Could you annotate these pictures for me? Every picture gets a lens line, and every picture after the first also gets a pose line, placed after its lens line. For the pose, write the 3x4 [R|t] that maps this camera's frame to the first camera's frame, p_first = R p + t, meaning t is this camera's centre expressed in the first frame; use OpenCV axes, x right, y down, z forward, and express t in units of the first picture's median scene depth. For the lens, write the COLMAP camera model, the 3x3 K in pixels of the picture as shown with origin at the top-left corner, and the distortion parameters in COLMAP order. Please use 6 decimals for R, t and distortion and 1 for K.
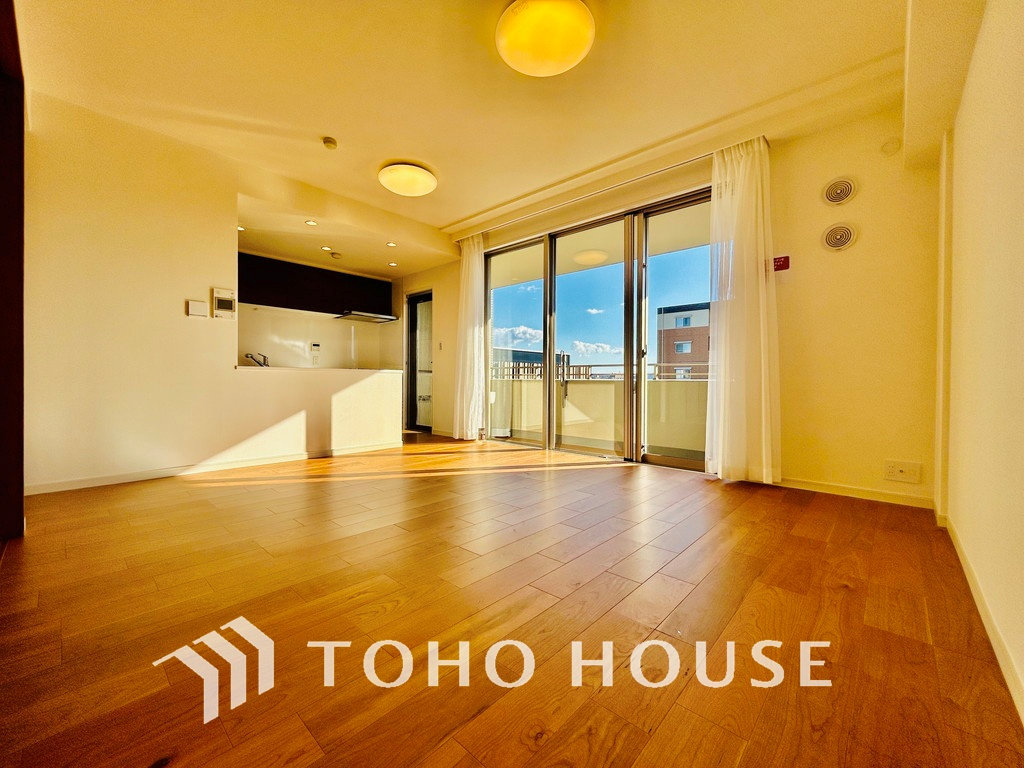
lens RADIAL K [[415.0, 0, 508.8], [0, 415.0, 383.6], [0, 0, 1]] dist [-0.000045, -0.000235]
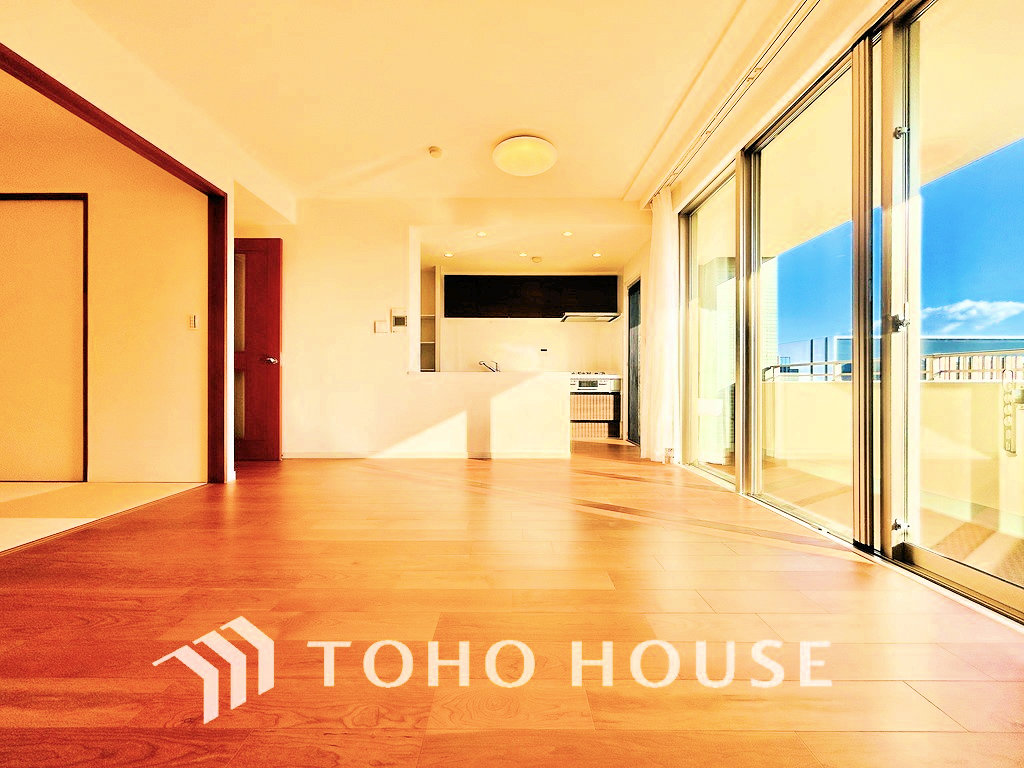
lens RADIAL K [[415.0, 0, 508.8], [0, 415.0, 383.6], [0, 0, 1]] dist [-0.000045, -0.000235]
pose [[0.676466, -0.004647, -0.736459, 0.343639], [-0.002919, 0.999955, -0.008991, 0.000040], [0.736468, 0.008232, 0.676422, 0.346898]]
